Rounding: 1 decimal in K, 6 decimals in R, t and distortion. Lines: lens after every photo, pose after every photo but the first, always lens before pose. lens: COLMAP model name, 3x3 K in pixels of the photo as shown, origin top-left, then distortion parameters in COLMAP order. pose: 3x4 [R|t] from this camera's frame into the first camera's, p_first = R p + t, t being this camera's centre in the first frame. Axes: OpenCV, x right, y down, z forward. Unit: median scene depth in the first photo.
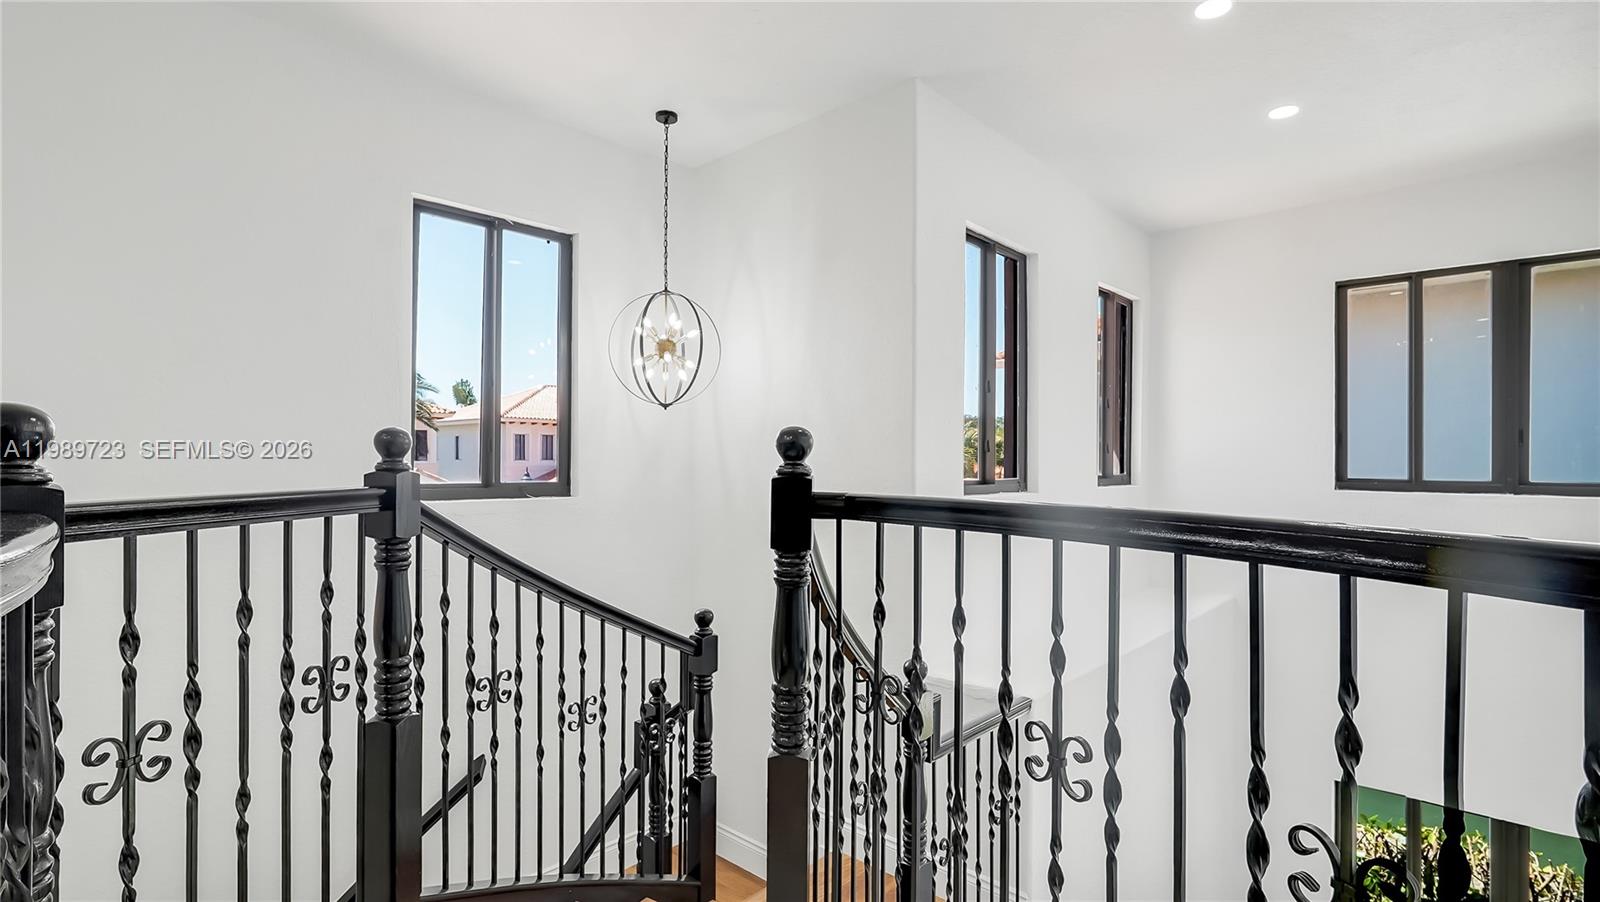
lens RADIAL K [[764.4, 0, 791.3], [0, 764.4, 448.2], [0, 0, 1]] dist [-0.005321, 0.000492]
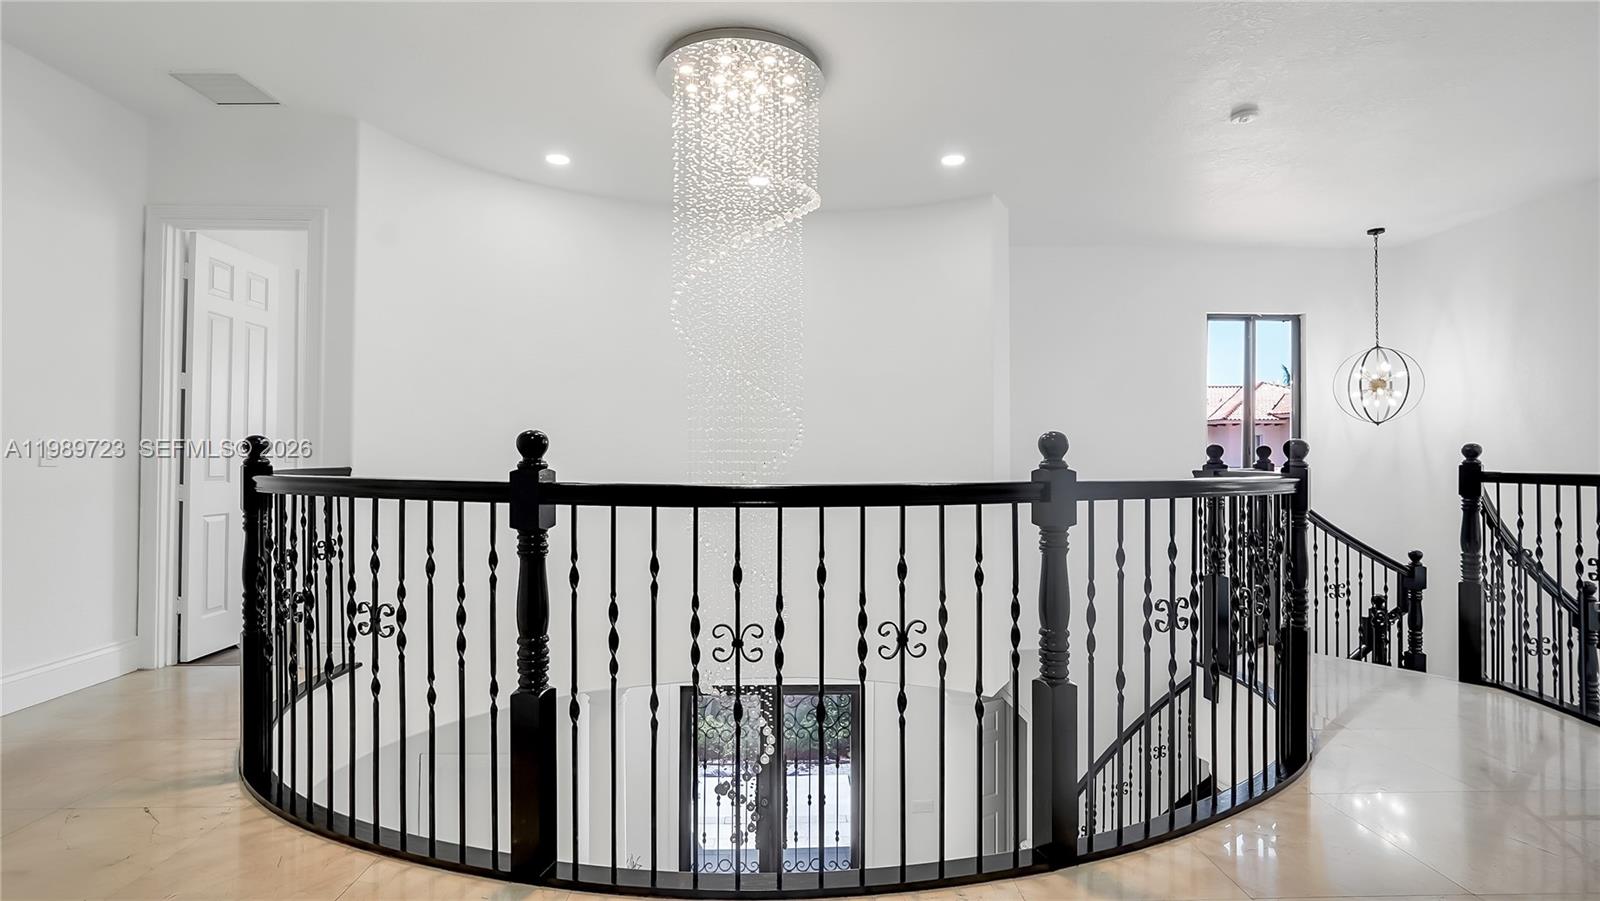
lens RADIAL K [[764.4, 0, 791.3], [0, 764.4, 447.7], [0, 0, 1]] dist [-0.005321, 0.000492]
pose [[0.712786, -0.010649, -0.701300, 0.079820], [0.008099, 0.999943, -0.006953, -0.007889], [0.701335, -0.000724, 0.712832, -1.106583]]
